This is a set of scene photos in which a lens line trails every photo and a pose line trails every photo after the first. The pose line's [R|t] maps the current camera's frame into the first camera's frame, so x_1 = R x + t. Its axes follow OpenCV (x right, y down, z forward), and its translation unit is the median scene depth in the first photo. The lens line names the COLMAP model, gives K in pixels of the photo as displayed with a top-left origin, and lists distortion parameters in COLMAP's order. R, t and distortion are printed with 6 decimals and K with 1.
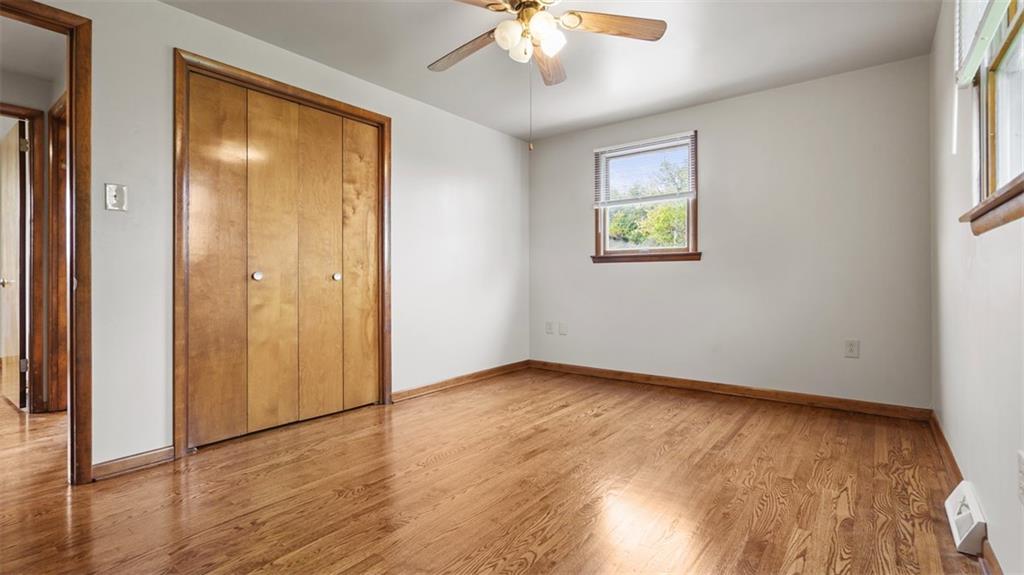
lens RADIAL K [[462.9, 0, 517.0], [0, 462.9, 279.2], [0, 0, 1]] dist [-0.006549, 0.002295]
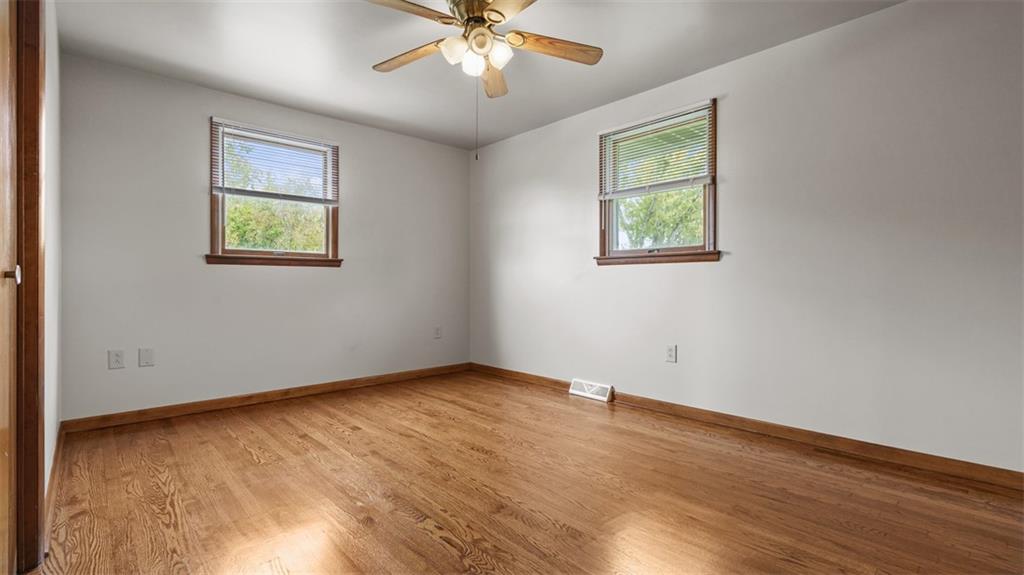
lens RADIAL K [[462.9, 0, 504.4], [0, 462.9, 285.6], [0, 0, 1]] dist [-0.006549, 0.002295]
pose [[0.189057, 0.000128, 0.981966, -0.679057], [0.002772, 0.999996, -0.000664, 0.004402], [-0.981962, 0.002848, 0.189056, 0.511153]]
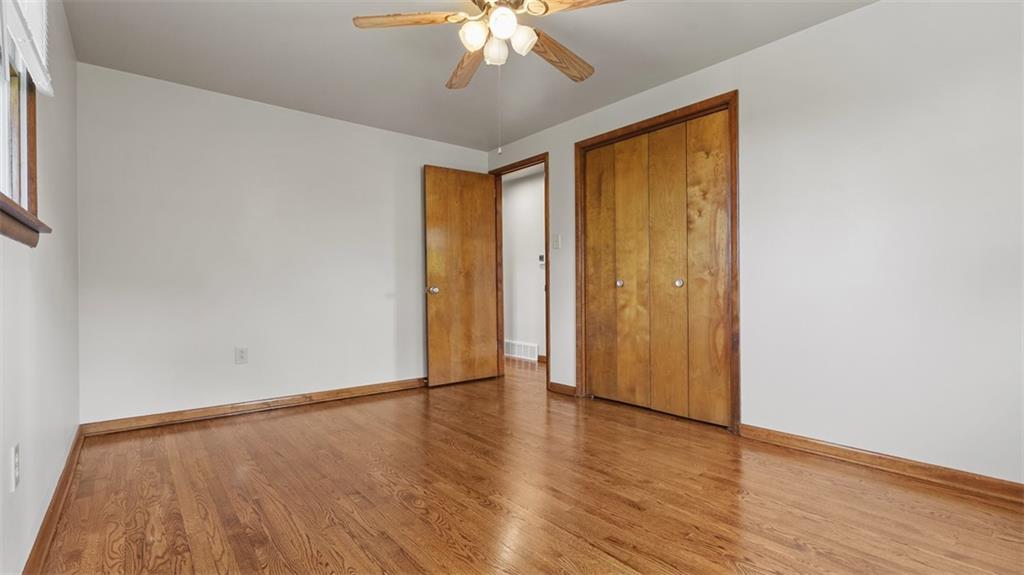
lens RADIAL K [[462.9, 0, 513.9], [0, 462.9, 290.6], [0, 0, 1]] dist [-0.006549, 0.002295]
pose [[-0.222716, 0.014382, -0.974777, 0.667641], [0.003806, 0.999896, 0.013883, -0.004315], [0.974876, -0.000619, -0.222748, 0.855156]]
